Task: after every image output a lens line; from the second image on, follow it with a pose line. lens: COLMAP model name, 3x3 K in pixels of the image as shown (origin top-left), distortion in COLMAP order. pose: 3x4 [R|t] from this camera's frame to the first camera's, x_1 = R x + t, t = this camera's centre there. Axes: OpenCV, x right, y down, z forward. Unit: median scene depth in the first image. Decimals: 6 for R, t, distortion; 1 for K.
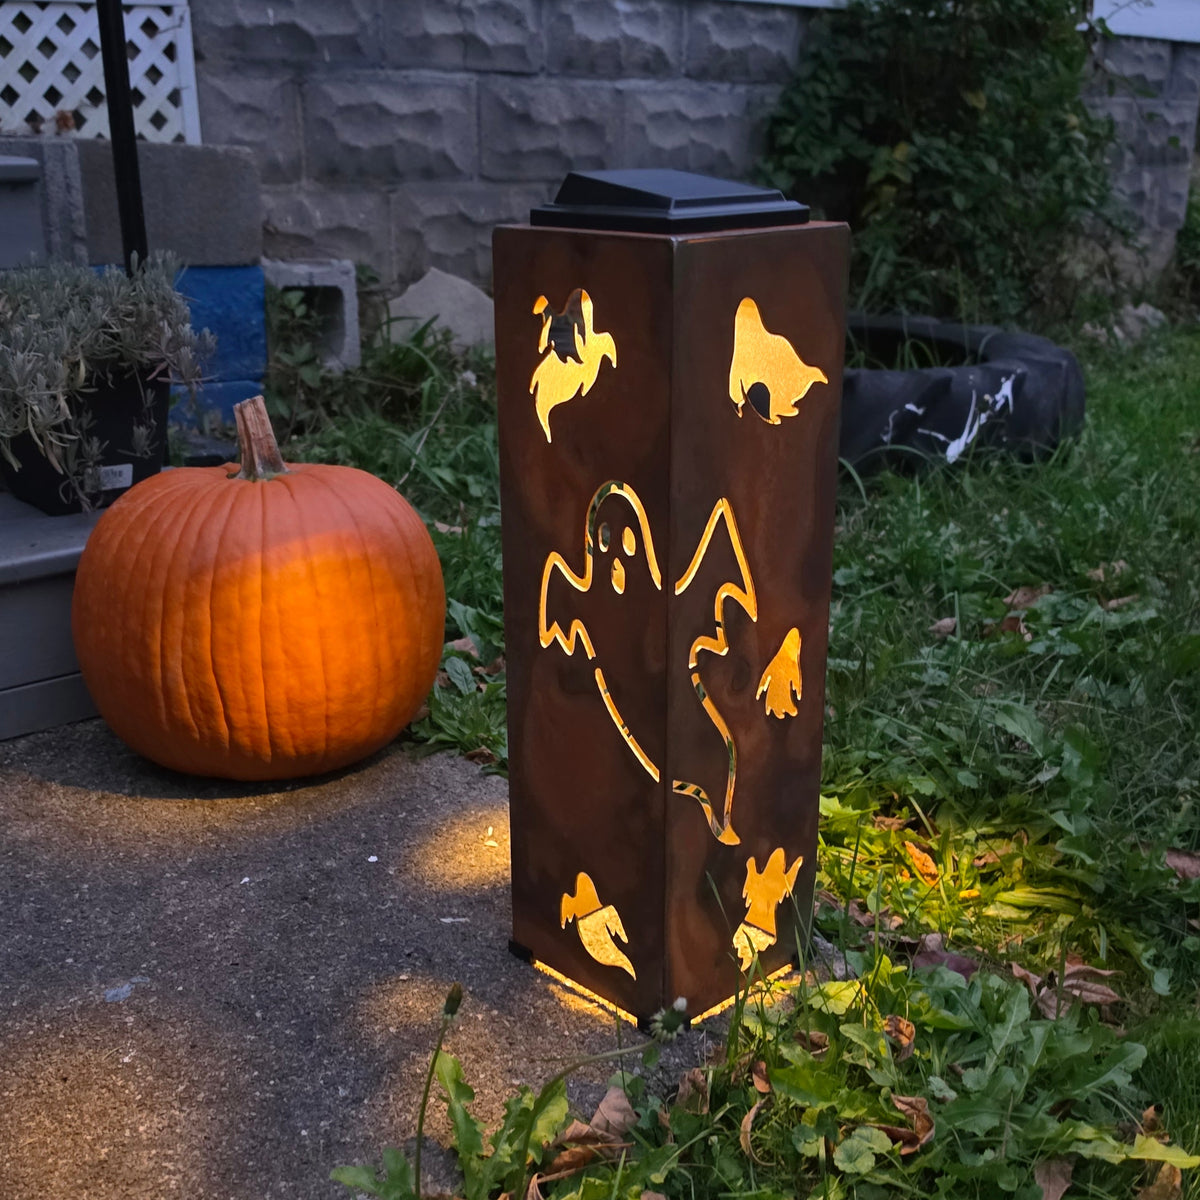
lens RADIAL K [[1393.5, 0, 608.4], [0, 1393.5, 659.4], [0, 0, 1]] dist [0.025529, 0.000000]
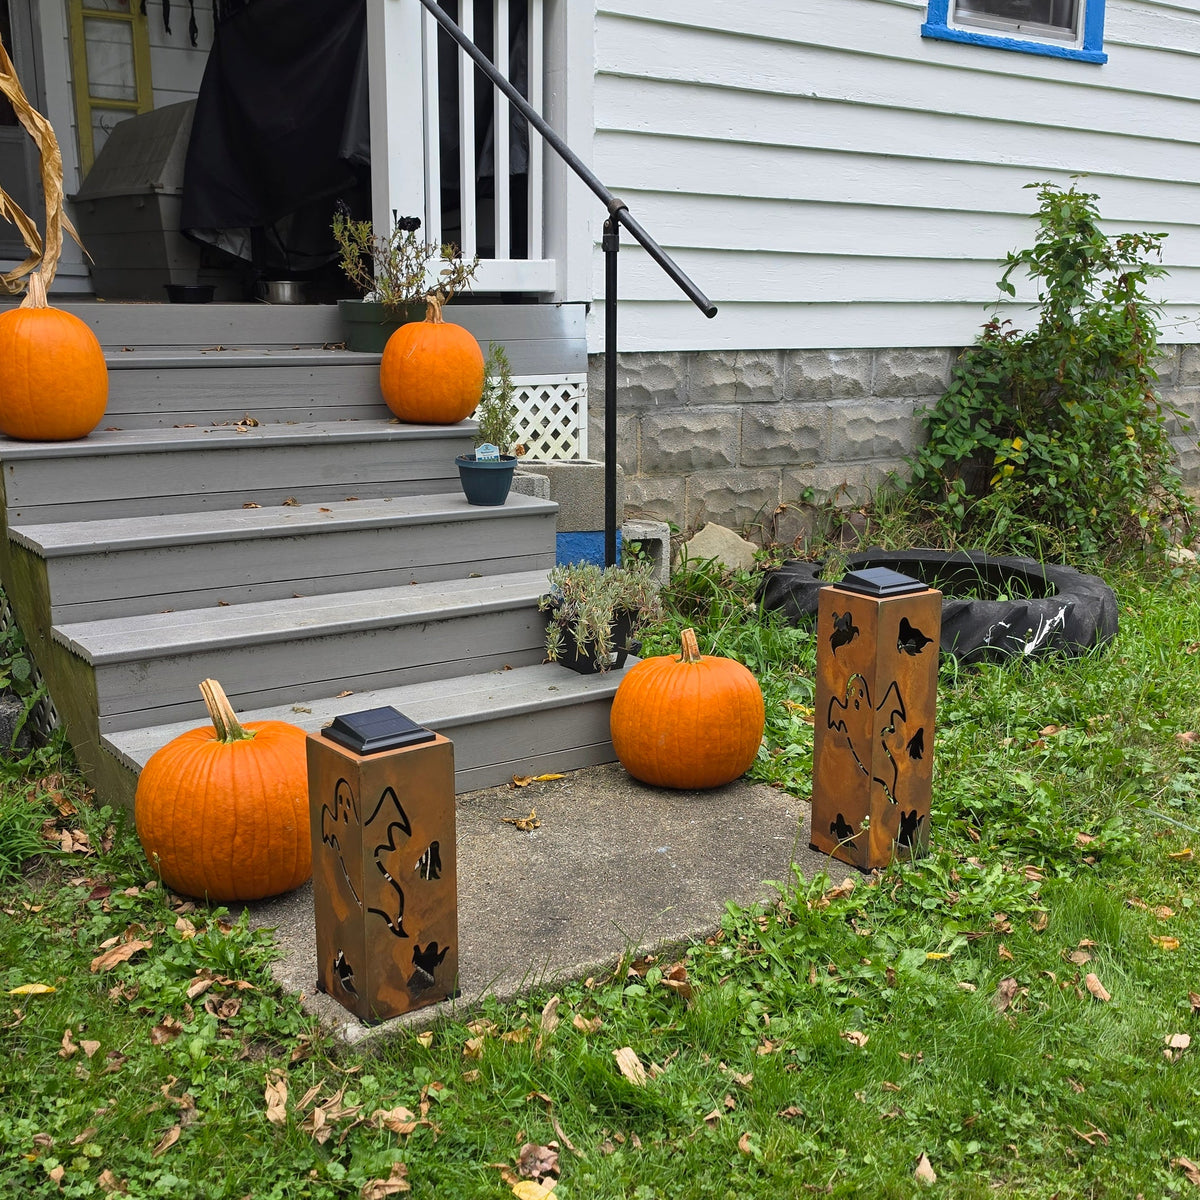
lens RADIAL K [[1393.5, 0, 595.6], [0, 1393.5, 688.7], [0, 0, 1]] dist [0.025529, 0.000000]
pose [[0.991482, 0.032787, -0.126050, -0.049796], [-0.043806, 0.995360, -0.085668, 0.055723], [0.122656, 0.090460, 0.988318, -0.605342]]
